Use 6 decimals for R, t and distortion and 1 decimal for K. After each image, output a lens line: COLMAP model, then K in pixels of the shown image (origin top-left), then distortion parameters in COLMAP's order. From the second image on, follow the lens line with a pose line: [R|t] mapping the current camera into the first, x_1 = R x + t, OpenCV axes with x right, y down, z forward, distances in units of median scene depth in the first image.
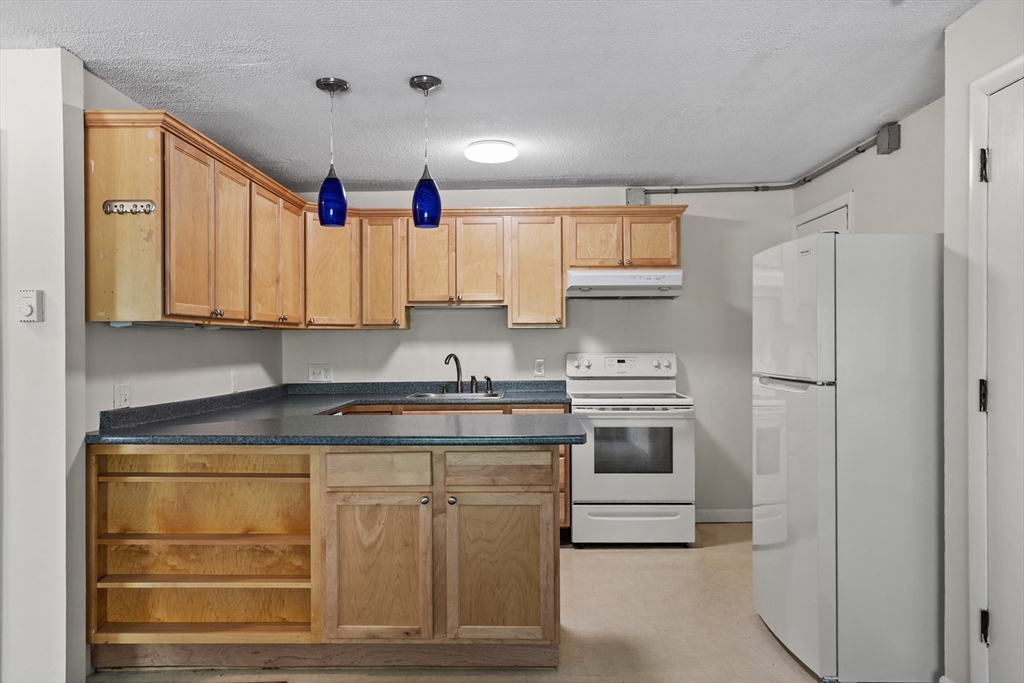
lens RADIAL K [[760.9, 0, 512.0], [0, 760.9, 341.5], [0, 0, 1]] dist [-0.002330, 0.002401]
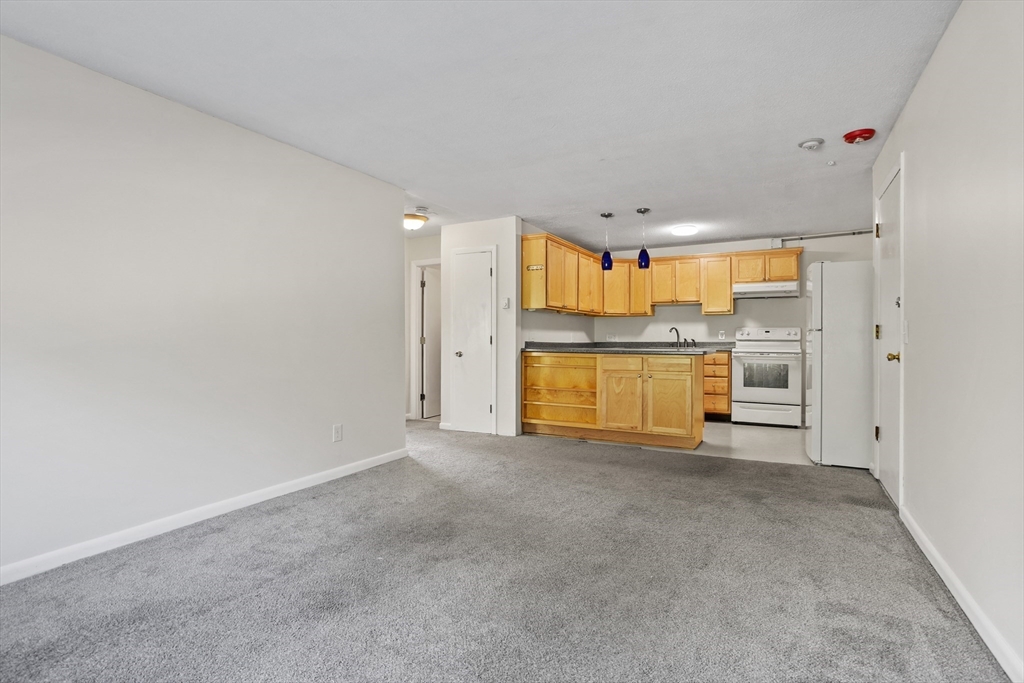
lens RADIAL K [[498.4, 0, 510.2], [0, 498.4, 336.2], [0, 0, 1]] dist [-0.035177, 0.000527]
pose [[0.882669, 0.007152, -0.469941, 0.197225], [-0.008621, 0.999962, -0.000974, 0.055339], [0.469916, 0.004911, 0.882698, -0.467033]]
